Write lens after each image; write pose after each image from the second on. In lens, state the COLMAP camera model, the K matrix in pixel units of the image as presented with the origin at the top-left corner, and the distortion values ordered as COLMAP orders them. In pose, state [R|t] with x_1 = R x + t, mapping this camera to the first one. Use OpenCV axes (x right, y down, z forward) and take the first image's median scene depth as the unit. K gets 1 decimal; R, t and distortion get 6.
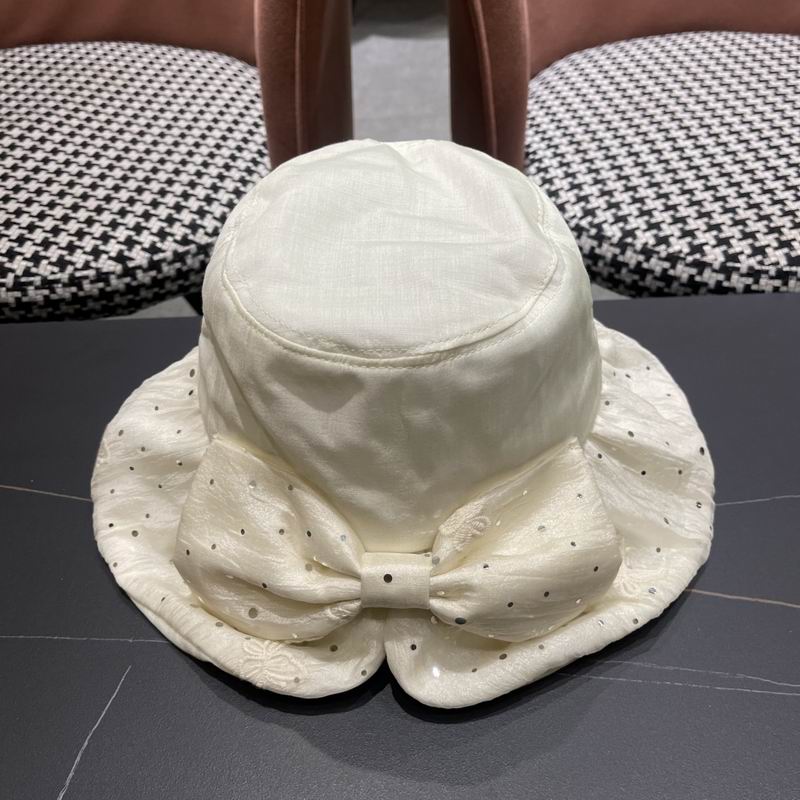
lens RADIAL K [[829.3, 0, 398.3], [0, 829.3, 395.6], [0, 0, 1]] dist [0.012947, 0.000000]
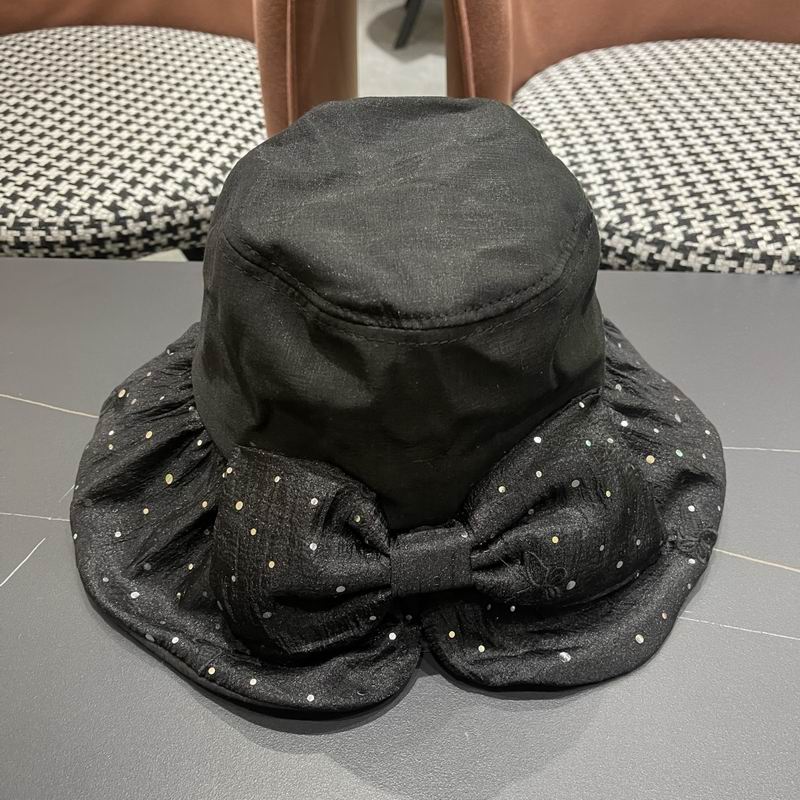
lens RADIAL K [[829.3, 0, 400.3], [0, 829.3, 411.5], [0, 0, 1]] dist [0.012947, 0.000000]
pose [[0.994882, 0.072480, -0.070396, 0.125390], [-0.074036, 0.997060, -0.019747, 0.088686], [0.068757, 0.024858, 0.997324, -0.037452]]
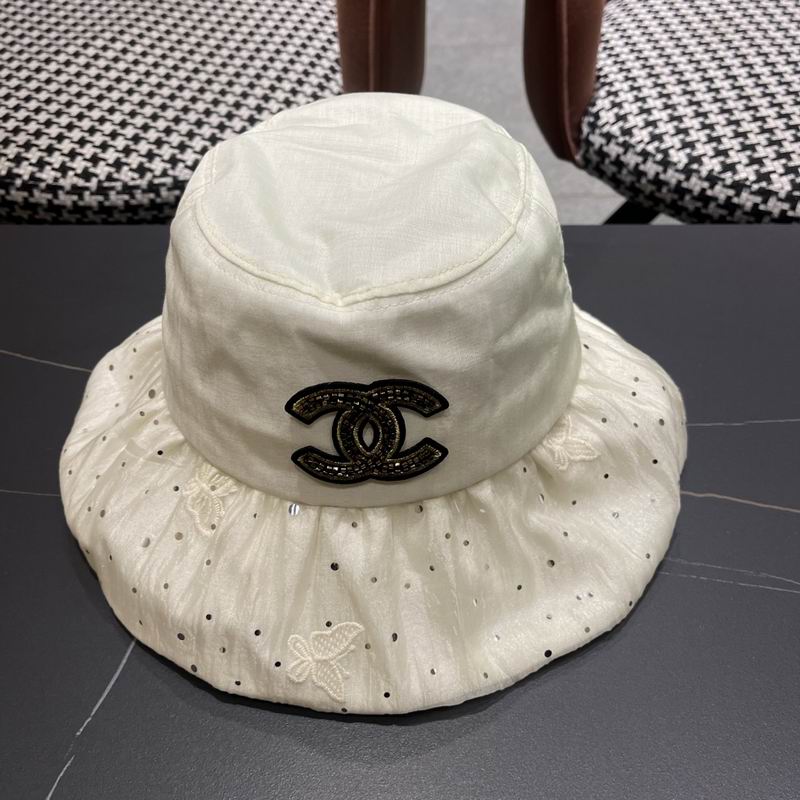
lens RADIAL K [[829.3, 0, 397.0], [0, 829.3, 401.6], [0, 0, 1]] dist [0.012947, 0.000000]
pose [[0.996323, 0.053322, -0.067063, 0.002652], [-0.048019, 0.995769, 0.078348, 0.032863], [0.070957, -0.074839, 0.994668, -0.041535]]
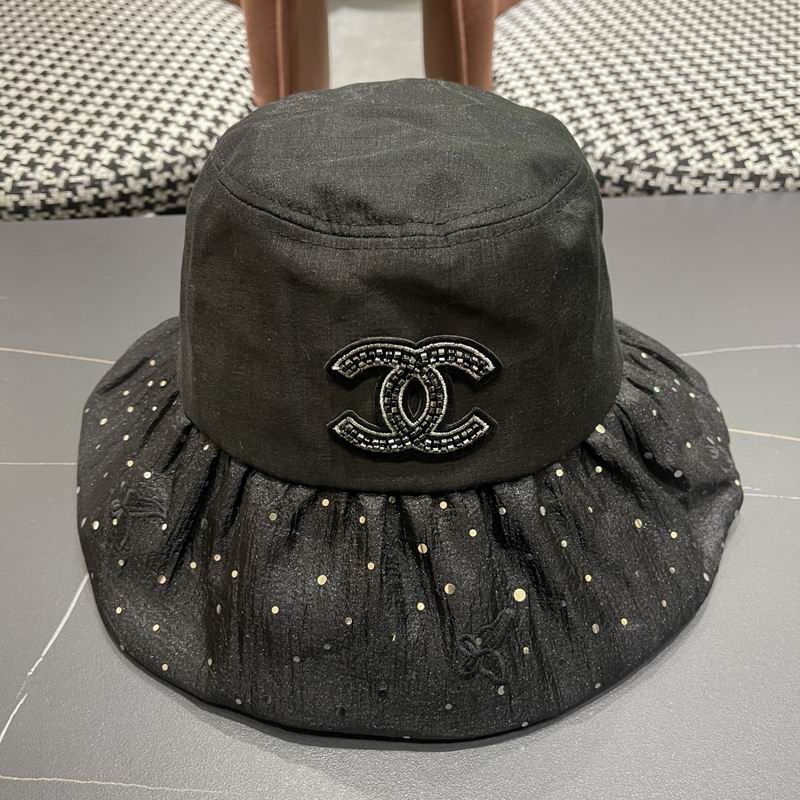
lens RADIAL K [[829.3, 0, 398.9], [0, 829.3, 405.5], [0, 0, 1]] dist [0.012947, 0.000000]
pose [[0.999384, -0.010030, 0.033632, -0.008568], [0.009532, 0.999843, 0.014958, 0.123970], [-0.033776, -0.014628, 0.999322, -0.072836]]
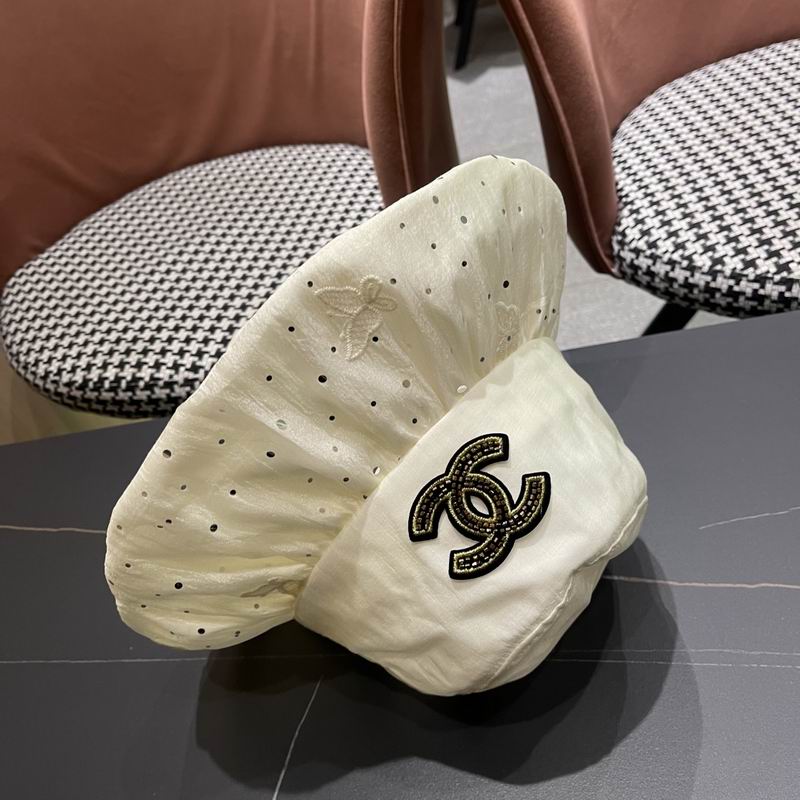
lens RADIAL K [[829.3, 0, 405.5], [0, 829.3, 401.1], [0, 0, 1]] dist [0.012947, 0.000000]
pose [[0.973548, -0.117958, -0.195677, 0.067943], [0.116465, 0.993010, -0.019157, -0.038280], [0.196569, -0.004139, 0.980481, -0.154782]]
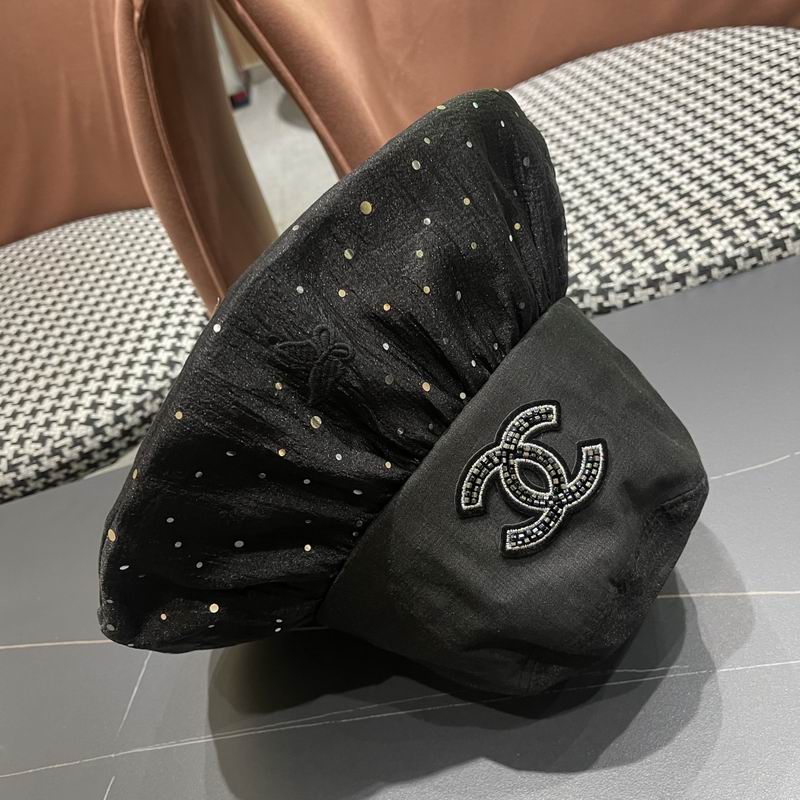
lens RADIAL K [[829.3, 0, 404.8], [0, 829.3, 407.1], [0, 0, 1]] dist [0.012947, 0.000000]
pose [[0.960900, -0.256332, -0.104715, 0.208315], [0.252202, 0.966321, -0.051168, -0.014444], [0.114304, 0.022758, 0.993185, -0.096169]]
